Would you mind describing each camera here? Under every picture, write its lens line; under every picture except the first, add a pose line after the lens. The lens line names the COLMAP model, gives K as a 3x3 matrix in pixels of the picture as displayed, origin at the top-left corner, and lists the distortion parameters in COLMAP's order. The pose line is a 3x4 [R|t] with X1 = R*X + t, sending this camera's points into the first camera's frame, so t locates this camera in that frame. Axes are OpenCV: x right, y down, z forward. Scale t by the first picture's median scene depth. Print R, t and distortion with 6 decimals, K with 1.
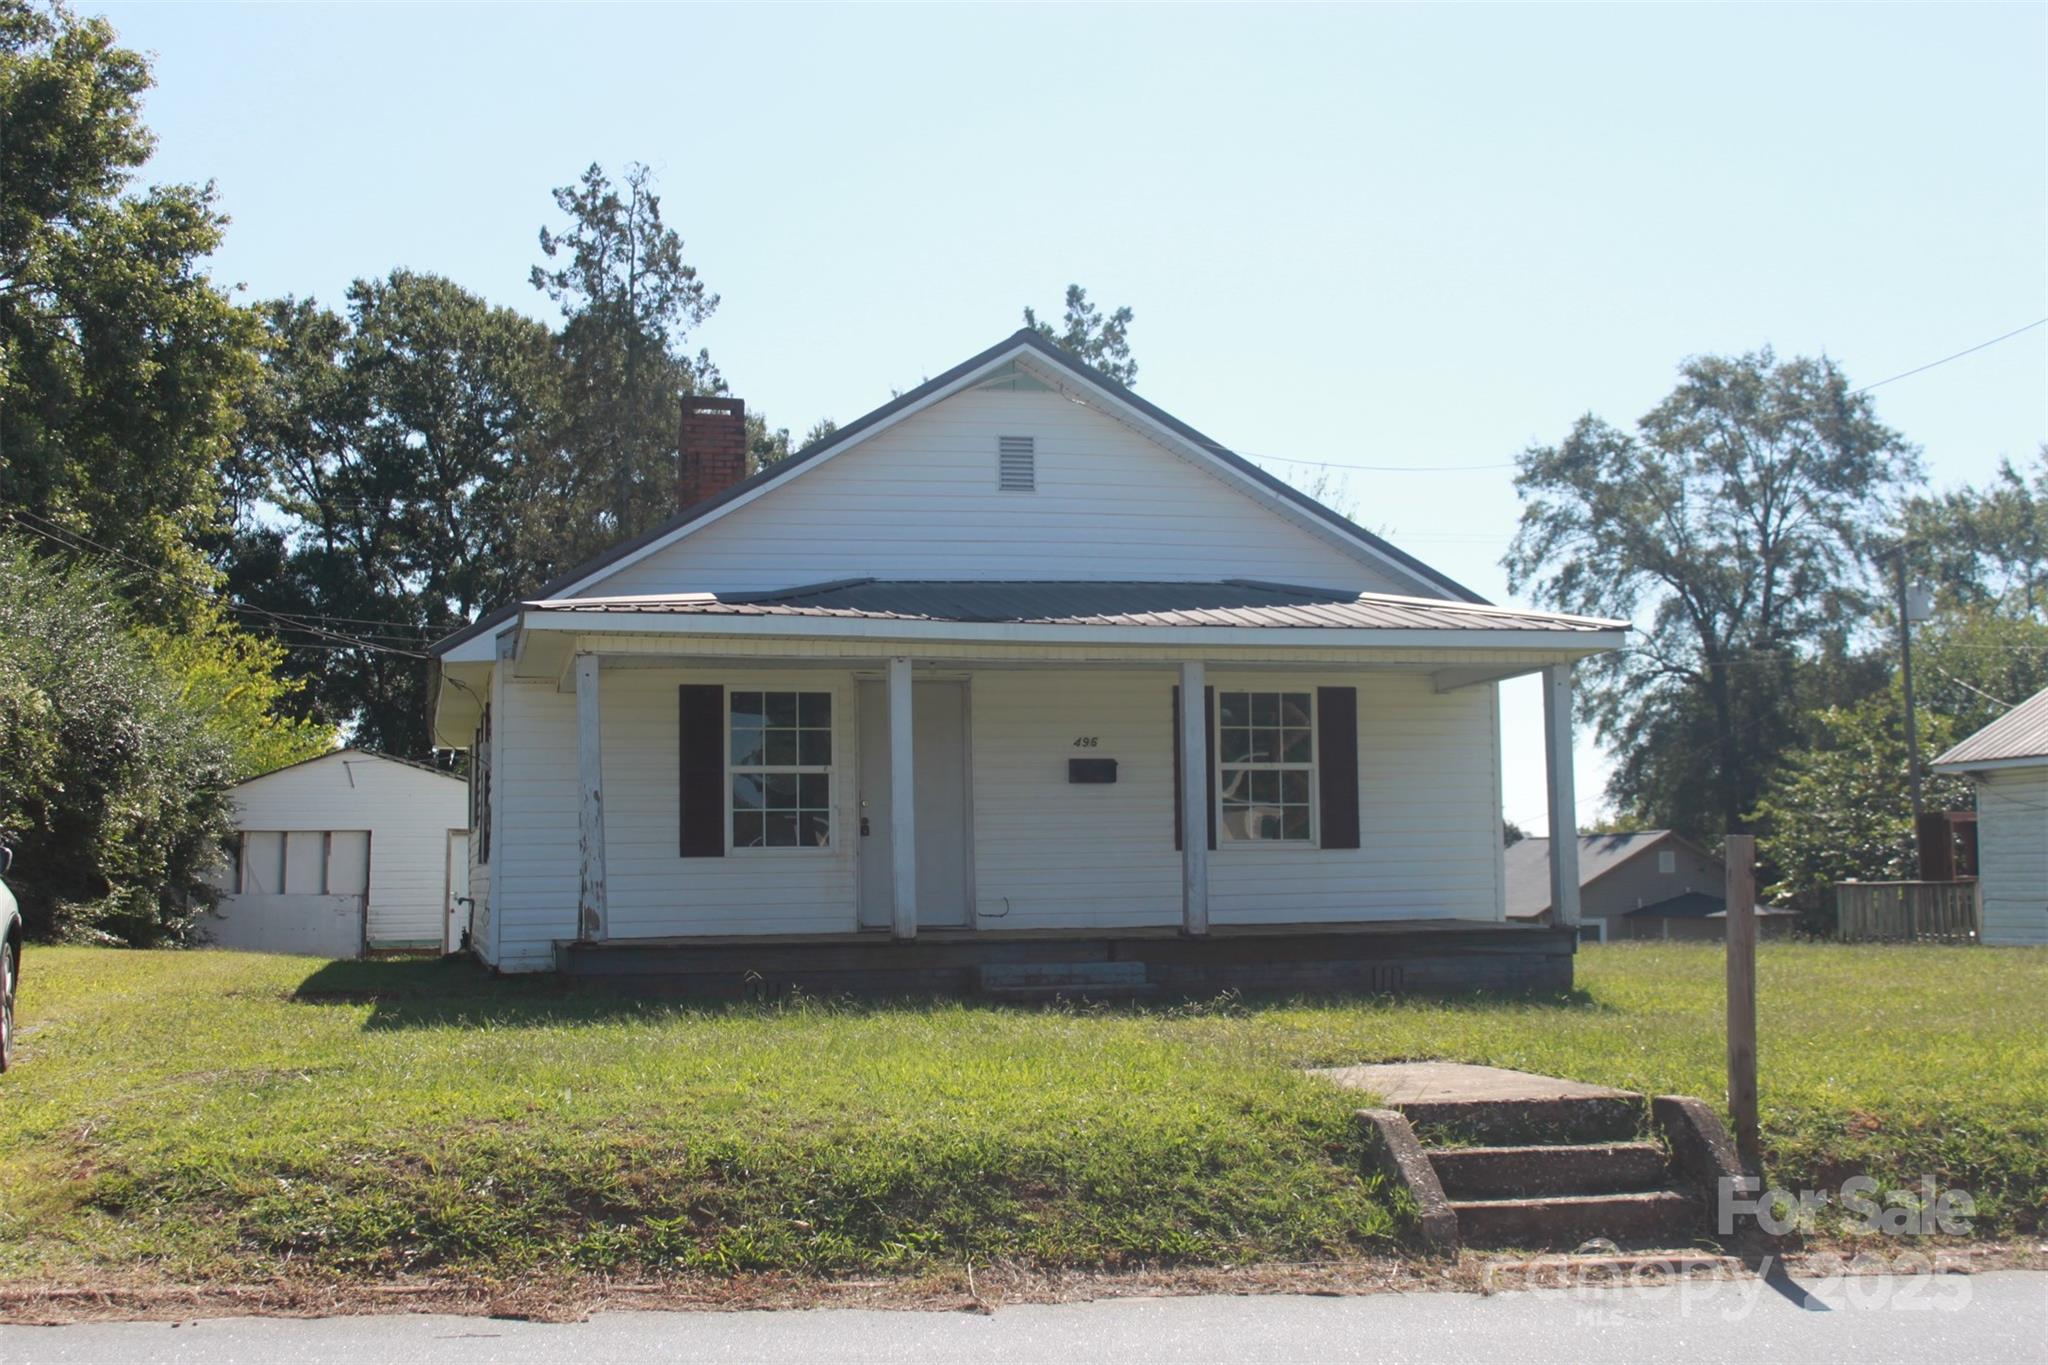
lens RADIAL K [[2428.6, 0, 1032.0], [0, 2428.6, 655.7], [0, 0, 1]] dist [-0.079369, 0.037995]
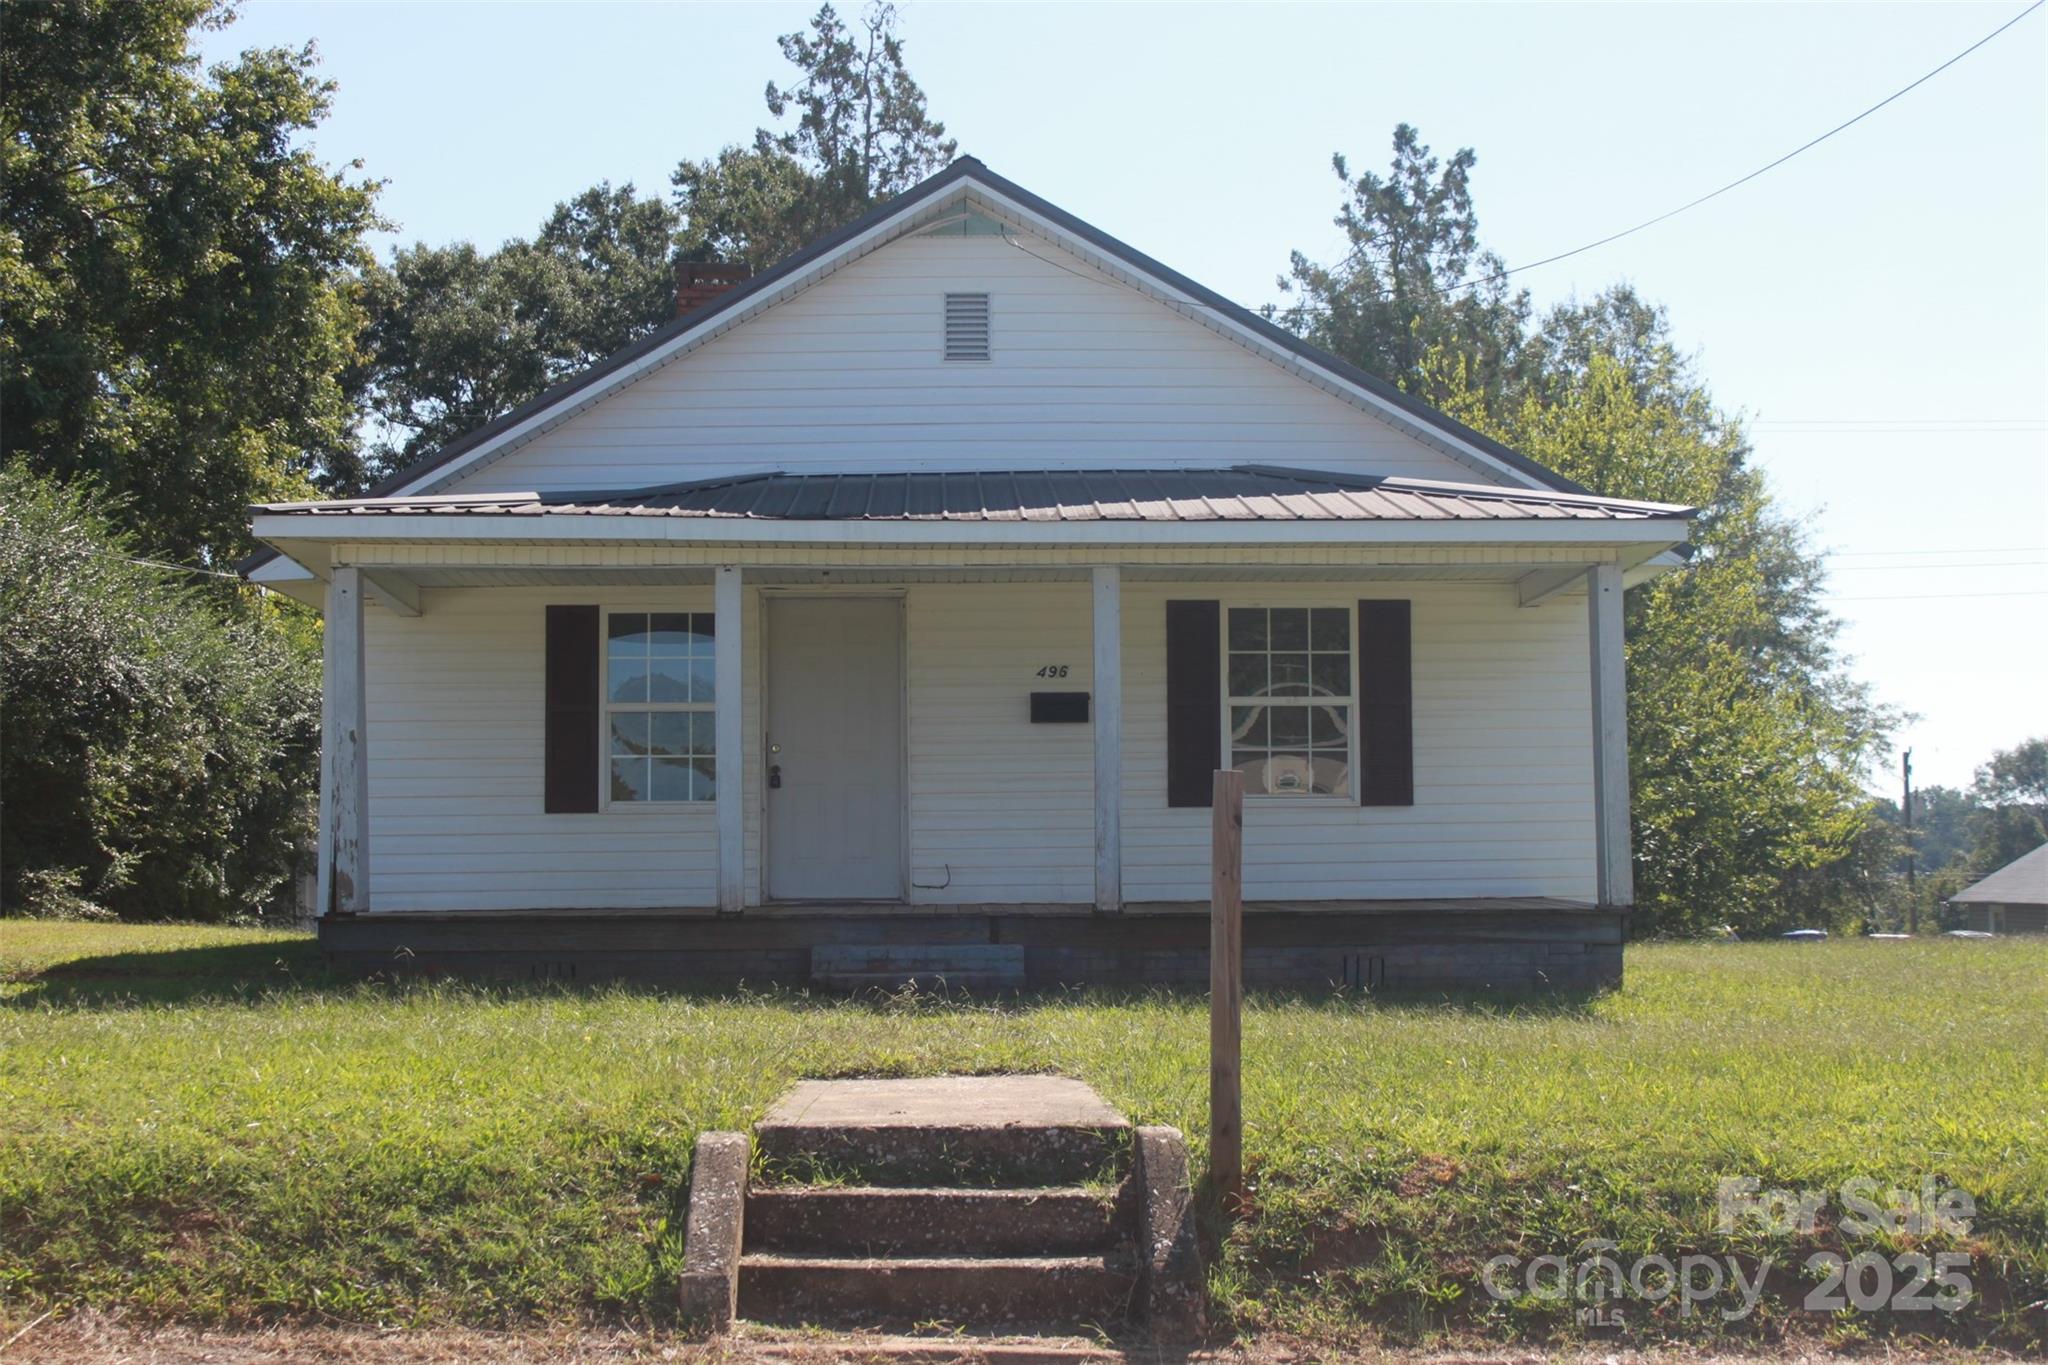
lens RADIAL K [[2851.1, 0, 1024.0], [0, 2851.1, 682.5], [0, 0, 1]] dist [-0.035641, -0.063827]
pose [[0.978701, -0.006841, -0.205177, 0.200361], [0.013167, 0.999479, 0.029481, 0.010966], [0.204869, -0.031555, 0.978281, 0.075282]]
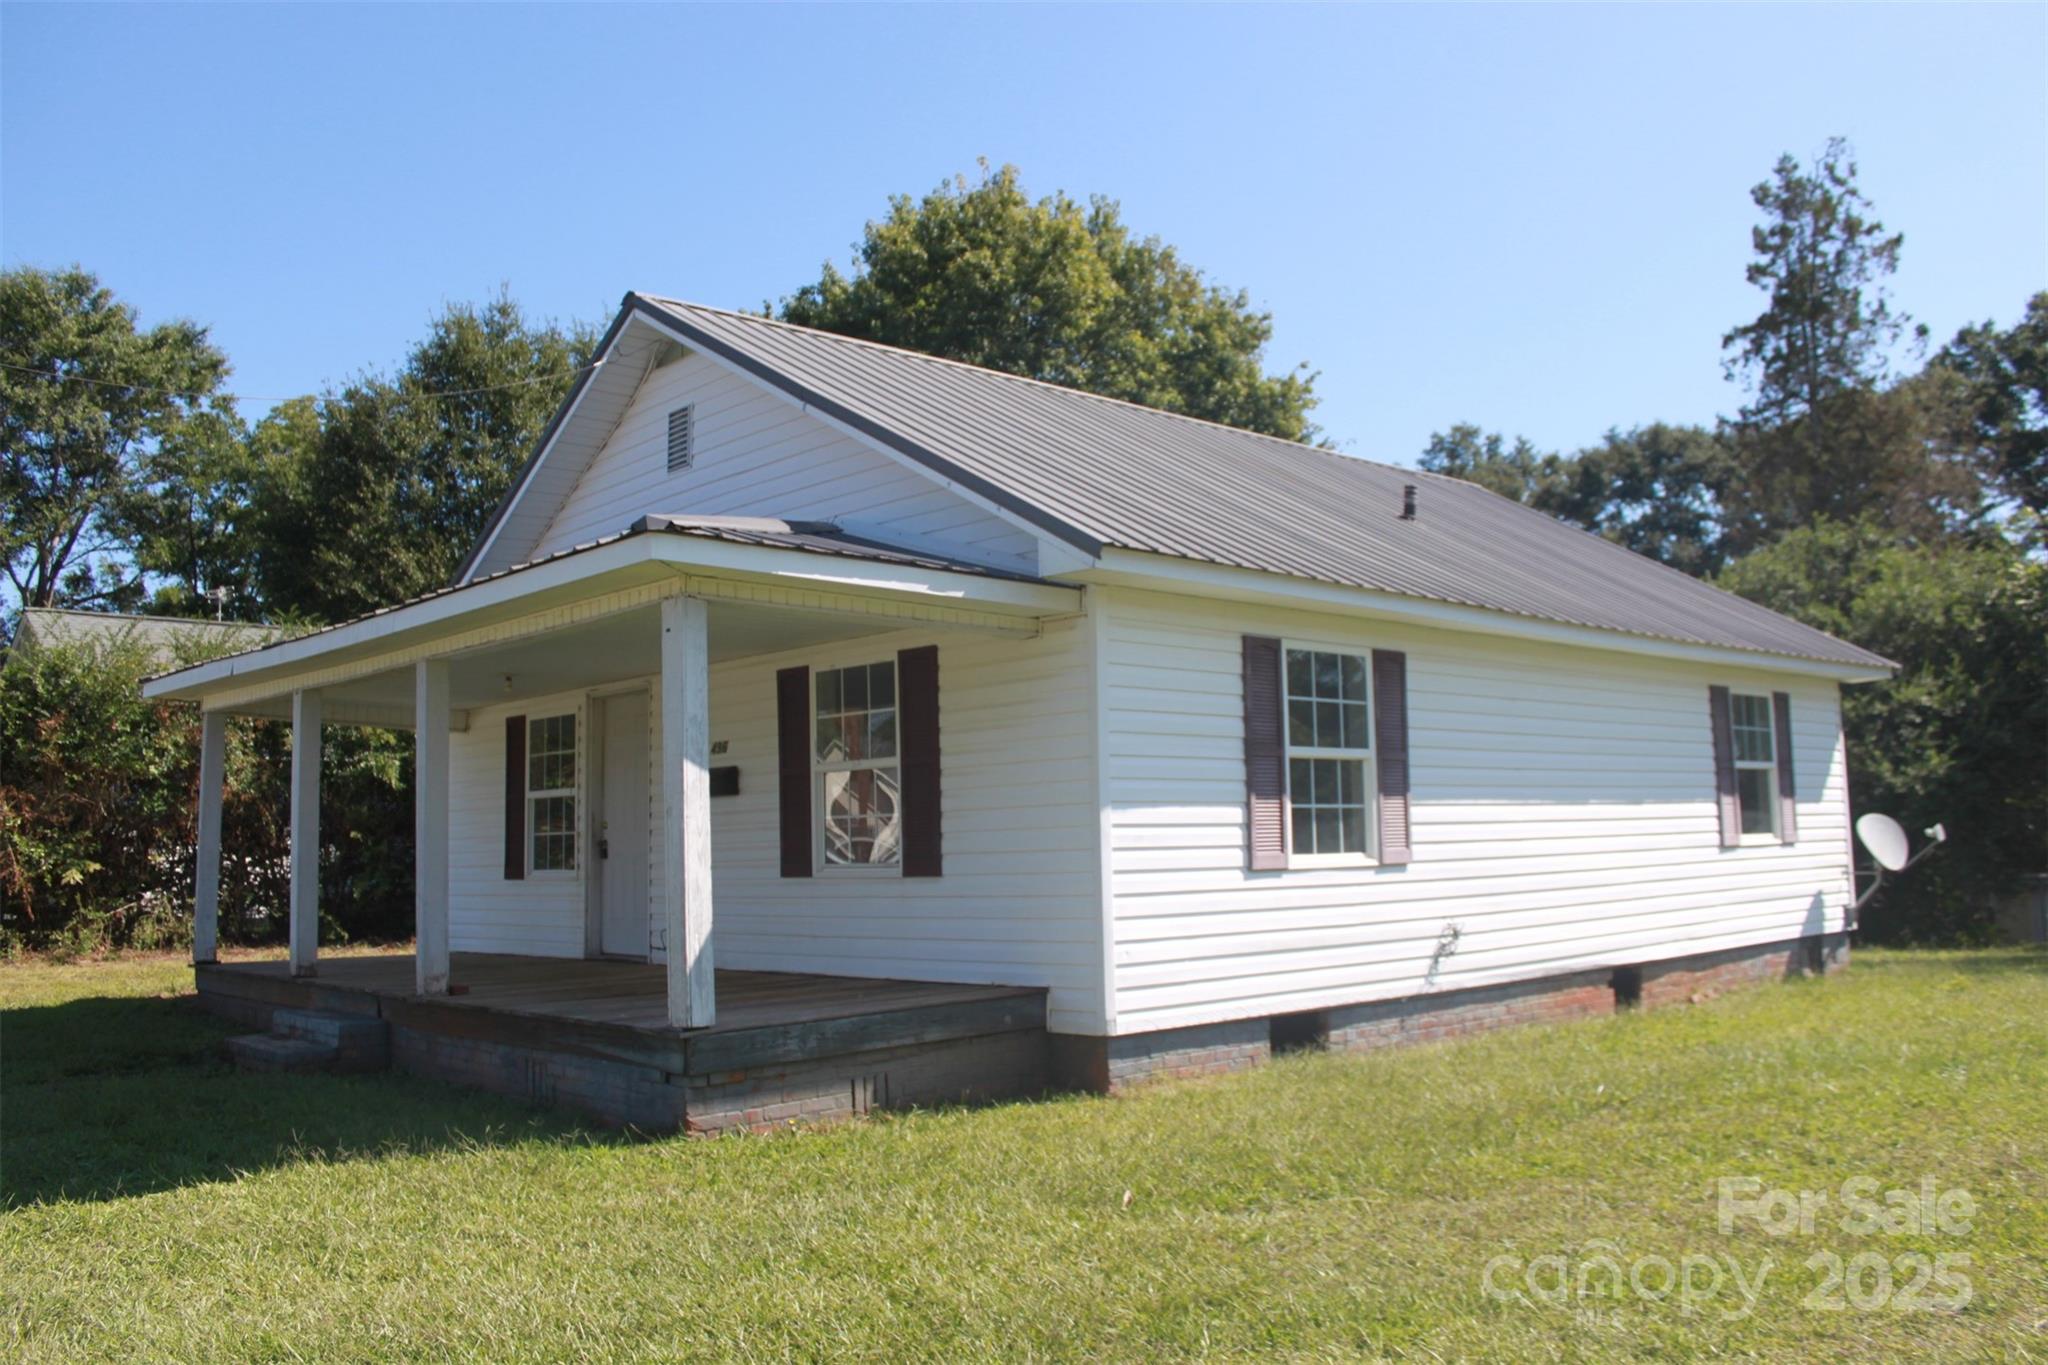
lens RADIAL K [[1699.1, 0, 1027.3], [0, 1699.1, 665.9], [0, 0, 1]] dist [-0.165168, 0.139733]
pose [[0.491114, -0.093527, -0.866060, 0.569940], [0.100168, 0.993688, -0.050508, 0.046523], [0.865317, -0.061946, 0.497382, 0.780692]]
